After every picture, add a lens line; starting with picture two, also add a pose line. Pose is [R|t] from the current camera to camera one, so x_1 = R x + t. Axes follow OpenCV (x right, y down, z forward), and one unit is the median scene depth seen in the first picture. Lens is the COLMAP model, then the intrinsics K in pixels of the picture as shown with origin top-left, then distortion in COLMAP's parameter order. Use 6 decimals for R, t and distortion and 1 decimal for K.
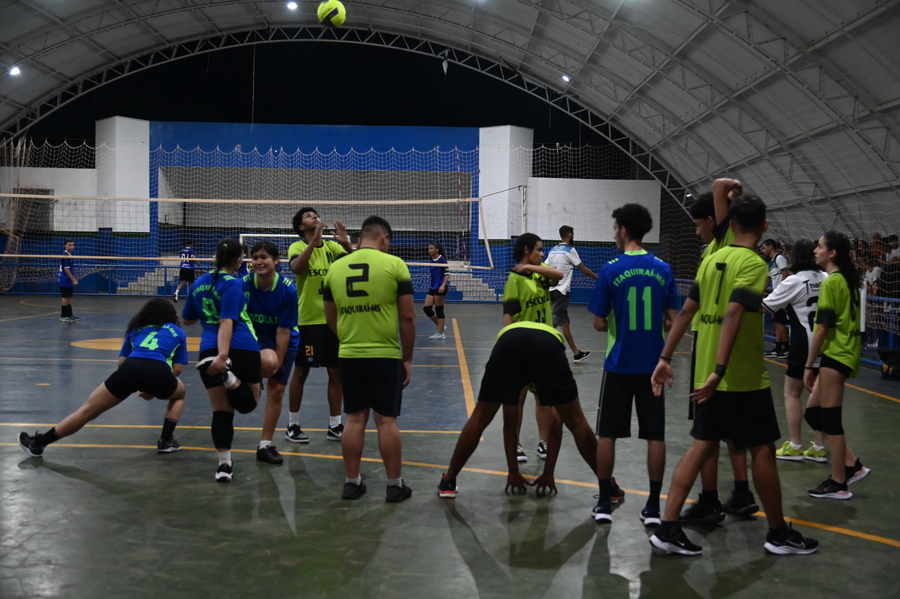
lens RADIAL K [[1188.5, 0, 450.3], [0, 1188.5, 300.1], [0, 0, 1]] dist [-0.164803, 0.000000]
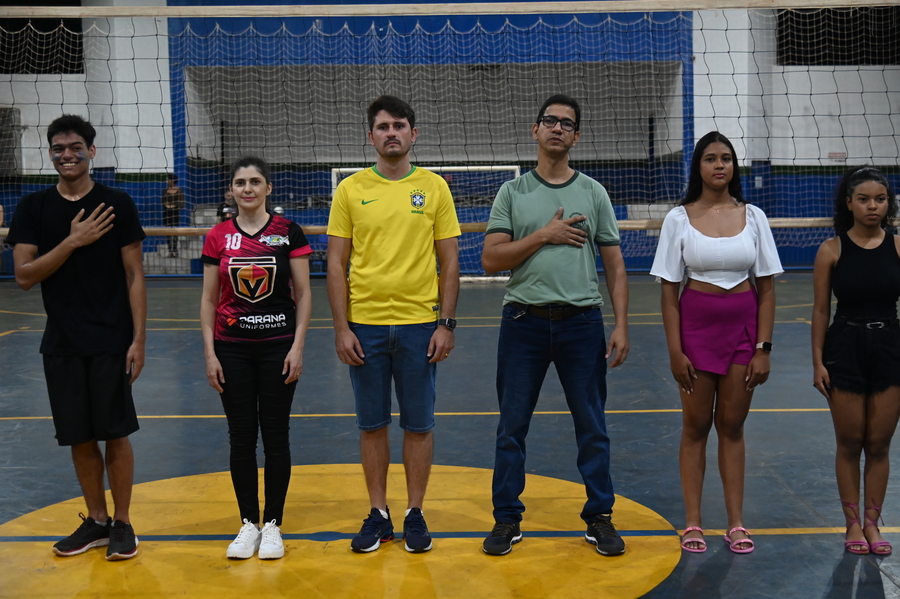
lens RADIAL K [[1277.6, 0, 449.6], [0, 1277.6, 297.1], [0, 0, 1]] dist [-0.008083, 0.000000]
pose [[0.998685, -0.028169, -0.042832, -0.085289], [0.030093, 0.998536, 0.044943, -0.017918], [0.041503, -0.046172, 0.998071, 0.336118]]
